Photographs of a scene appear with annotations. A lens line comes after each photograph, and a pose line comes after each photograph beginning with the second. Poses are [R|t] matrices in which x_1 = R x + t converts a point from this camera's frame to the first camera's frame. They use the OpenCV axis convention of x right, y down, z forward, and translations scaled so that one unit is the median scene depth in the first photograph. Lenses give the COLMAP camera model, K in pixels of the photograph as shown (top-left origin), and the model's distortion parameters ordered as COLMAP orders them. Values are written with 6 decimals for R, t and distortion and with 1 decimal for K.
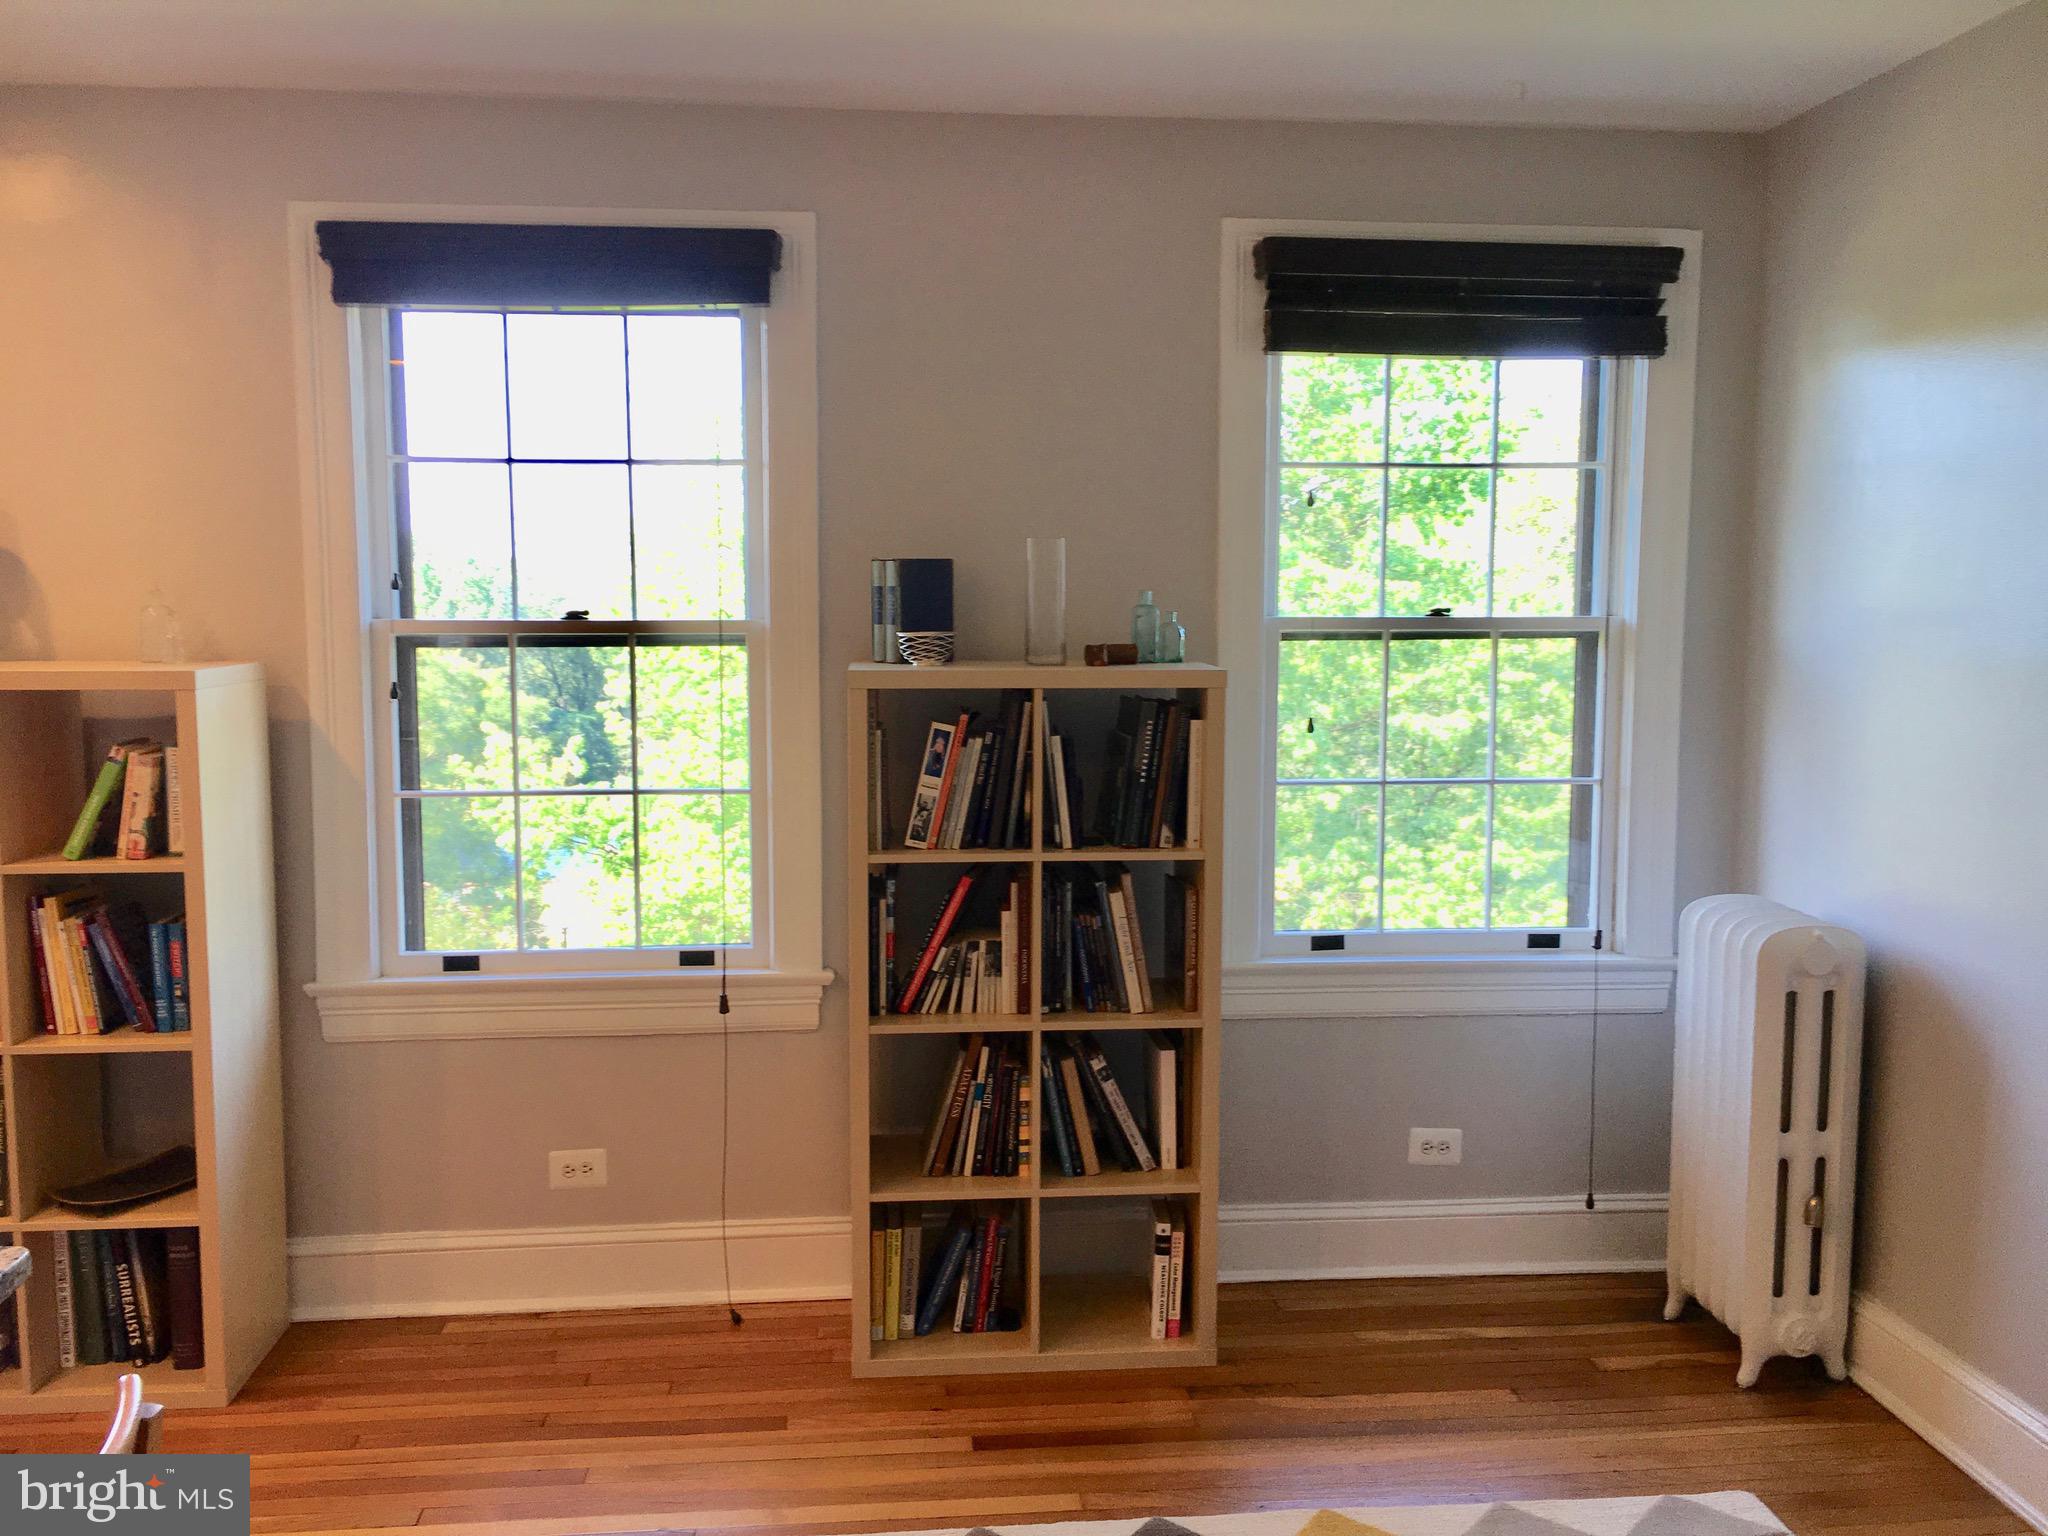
lens RADIAL K [[1738.9, 0, 1016.7], [0, 1738.9, 759.1], [0, 0, 1]] dist [0.064300, -0.084633]
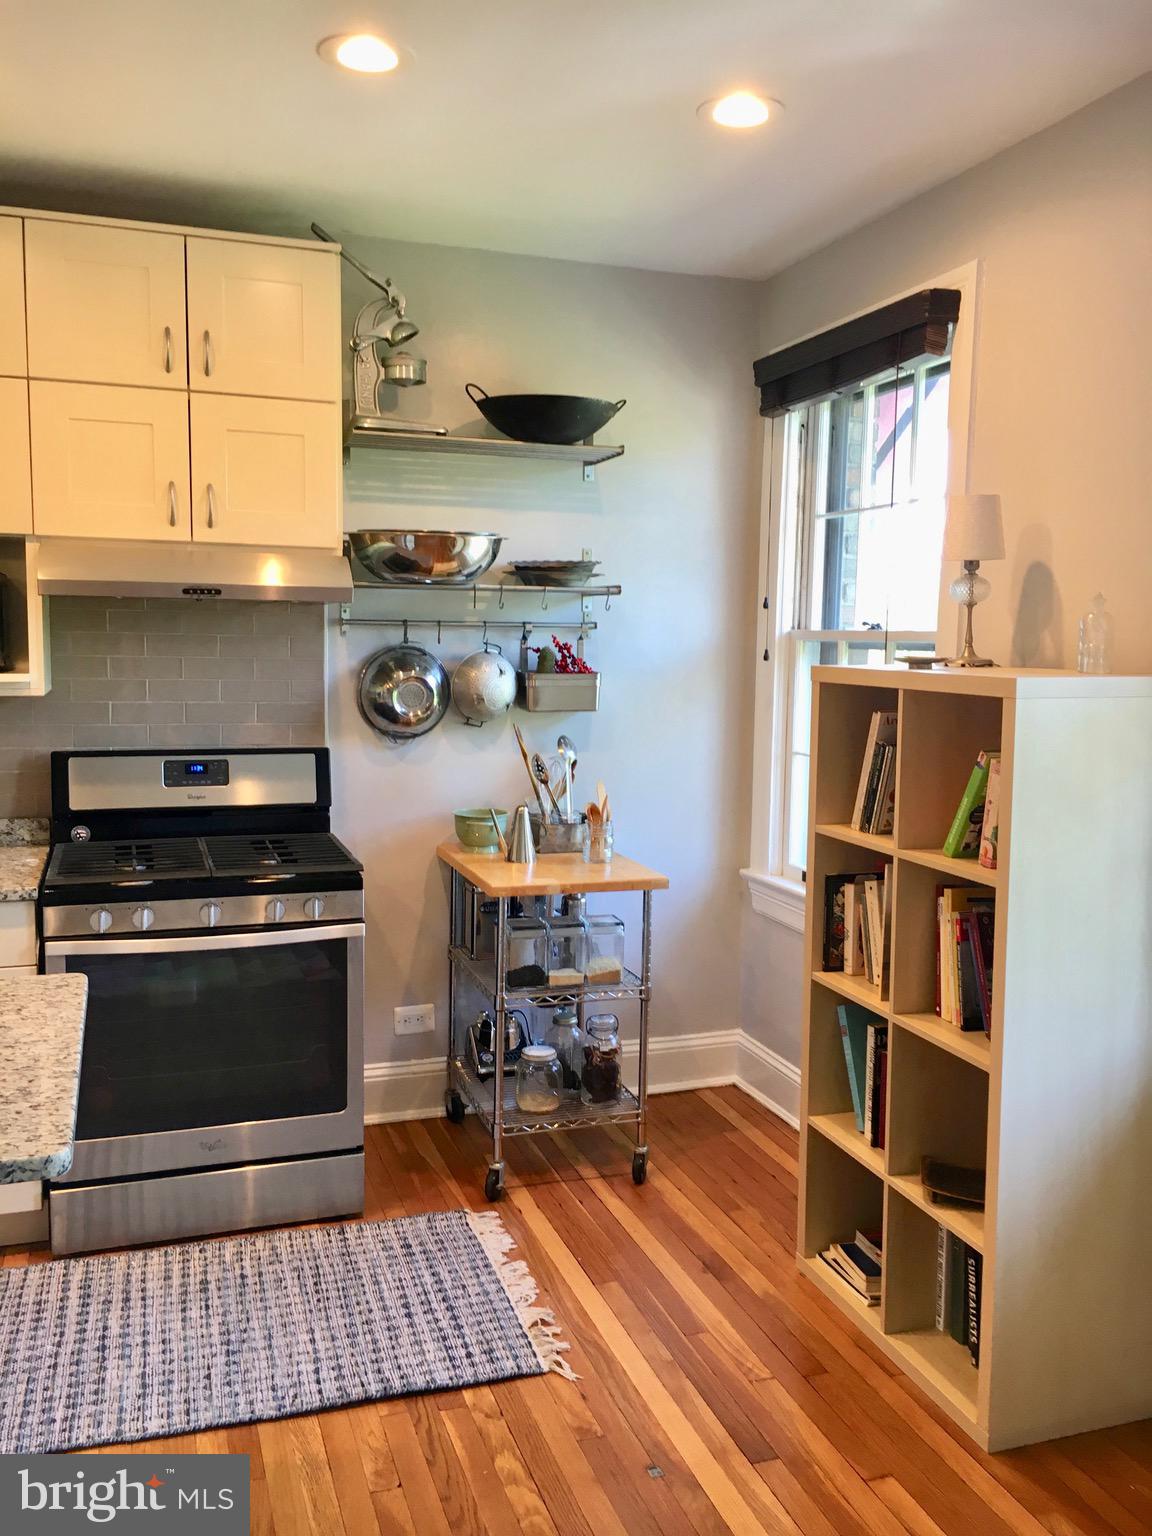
lens RADIAL K [[1304.1, 0, 575.3], [0, 1304.1, 764.8], [0, 0, 1]] dist [0.064300, -0.084633]
pose [[0.230694, 0.101752, -0.967691, 0.136029], [-0.106439, 0.991188, 0.078848, -0.029690], [0.967187, 0.084811, 0.239492, 0.527047]]
